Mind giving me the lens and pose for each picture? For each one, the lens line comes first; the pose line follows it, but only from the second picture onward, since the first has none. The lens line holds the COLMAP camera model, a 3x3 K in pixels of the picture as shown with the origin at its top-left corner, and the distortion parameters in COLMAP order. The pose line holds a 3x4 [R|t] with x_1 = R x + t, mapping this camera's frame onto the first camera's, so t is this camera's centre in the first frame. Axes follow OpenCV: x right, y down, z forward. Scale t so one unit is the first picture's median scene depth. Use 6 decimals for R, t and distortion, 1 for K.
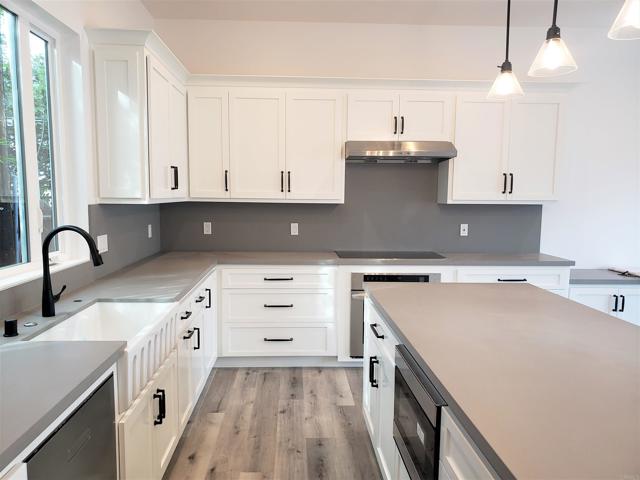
lens RADIAL K [[502.0, 0, 309.9], [0, 502.0, 257.2], [0, 0, 1]] dist [-0.008052, 0.026211]
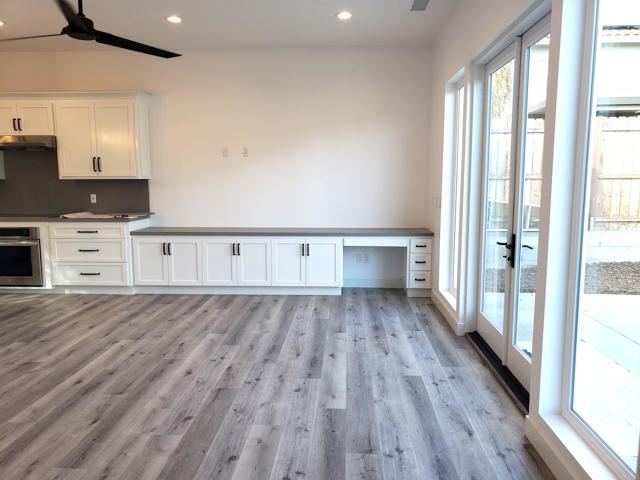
lens RADIAL K [[502.0, 0, 321.3], [0, 502.0, 239.5], [0, 0, 1]] dist [-0.008052, 0.026211]
pose [[0.995368, 0.004045, -0.096050, 1.178961], [-0.003241, 0.999958, 0.008521, 0.050157], [0.096080, -0.008170, 0.995340, -0.349112]]
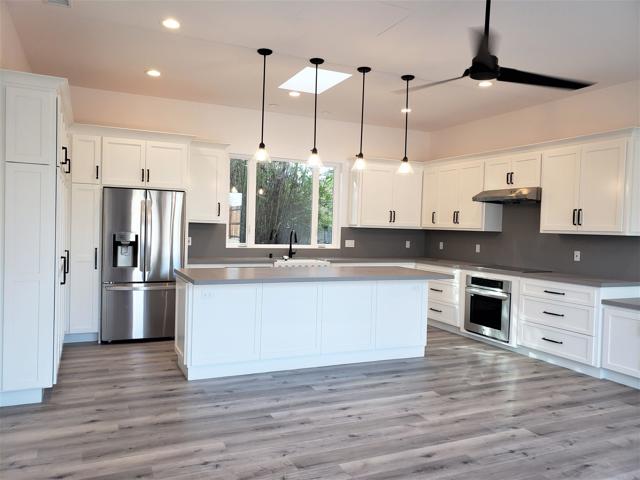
lens RADIAL K [[502.0, 0, 315.7], [0, 502.0, 238.5], [0, 0, 1]] dist [-0.008052, 0.026211]
pose [[0.381482, 0.029580, -0.923903, 1.307617], [-0.132399, 0.990931, -0.022942, 0.017009], [0.914845, 0.131076, 0.381939, -0.045629]]
